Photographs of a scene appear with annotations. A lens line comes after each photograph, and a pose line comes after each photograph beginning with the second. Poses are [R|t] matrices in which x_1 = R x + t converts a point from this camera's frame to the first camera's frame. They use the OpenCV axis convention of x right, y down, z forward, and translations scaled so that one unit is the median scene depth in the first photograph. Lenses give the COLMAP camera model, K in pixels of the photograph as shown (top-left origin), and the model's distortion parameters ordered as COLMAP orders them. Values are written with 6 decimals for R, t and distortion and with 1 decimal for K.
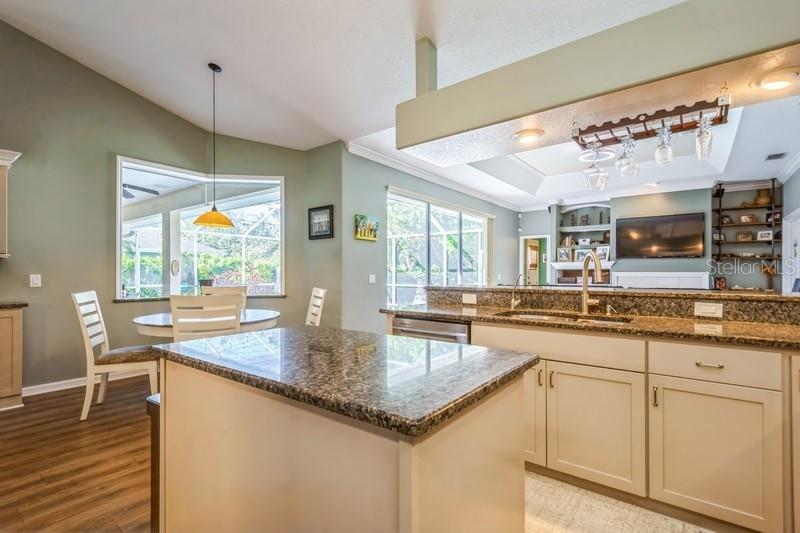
lens RADIAL K [[376.0, 0, 399.0], [0, 376.0, 273.9], [0, 0, 1]] dist [0.006418, -0.008217]
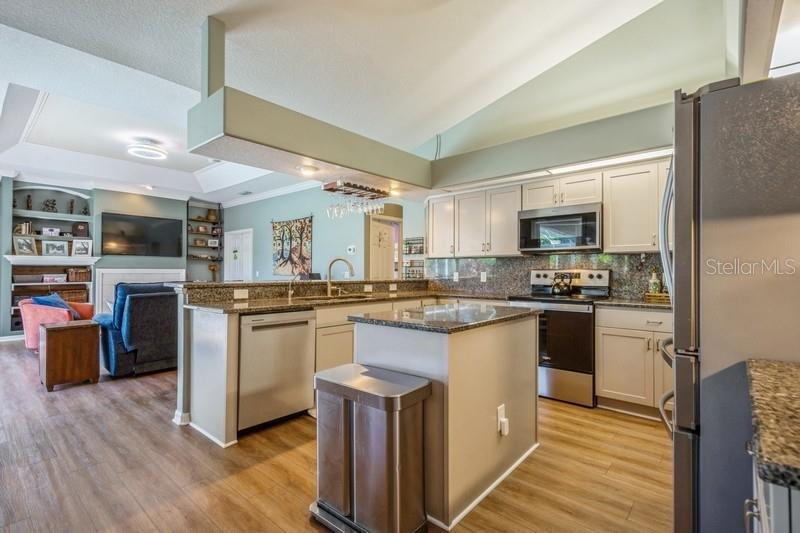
lens RADIAL K [[376.0, 0, 414.4], [0, 376.0, 270.4], [0, 0, 1]] dist [0.006418, -0.008217]
pose [[0.032834, 0.002152, 0.999458, -0.379069], [-0.001845, 0.999996, -0.002093, 0.000256], [-0.999459, -0.001775, 0.032838, 0.210241]]
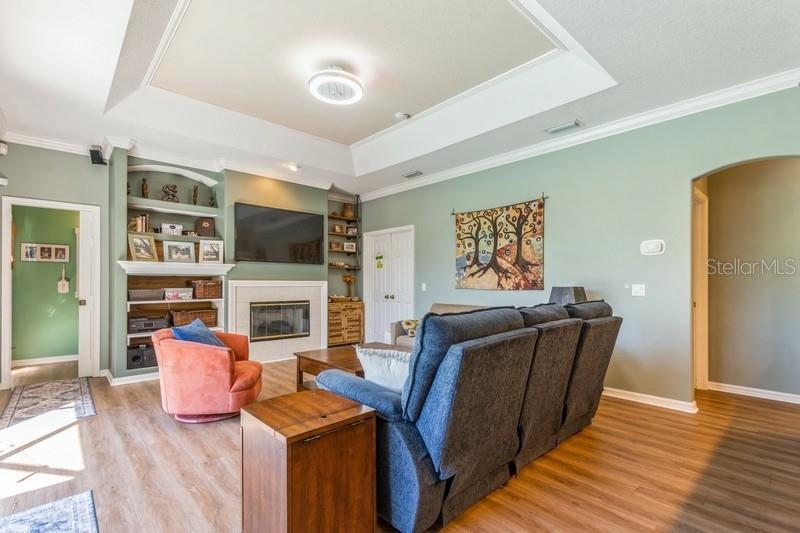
lens RADIAL K [[376.0, 0, 412.4], [0, 376.0, 285.9], [0, 0, 1]] dist [0.006418, -0.008217]
pose [[0.151911, -0.007318, 0.988367, -0.053751], [-0.000854, 0.999971, 0.007535, 0.000099], [-0.988394, -0.001989, 0.151901, 0.649946]]
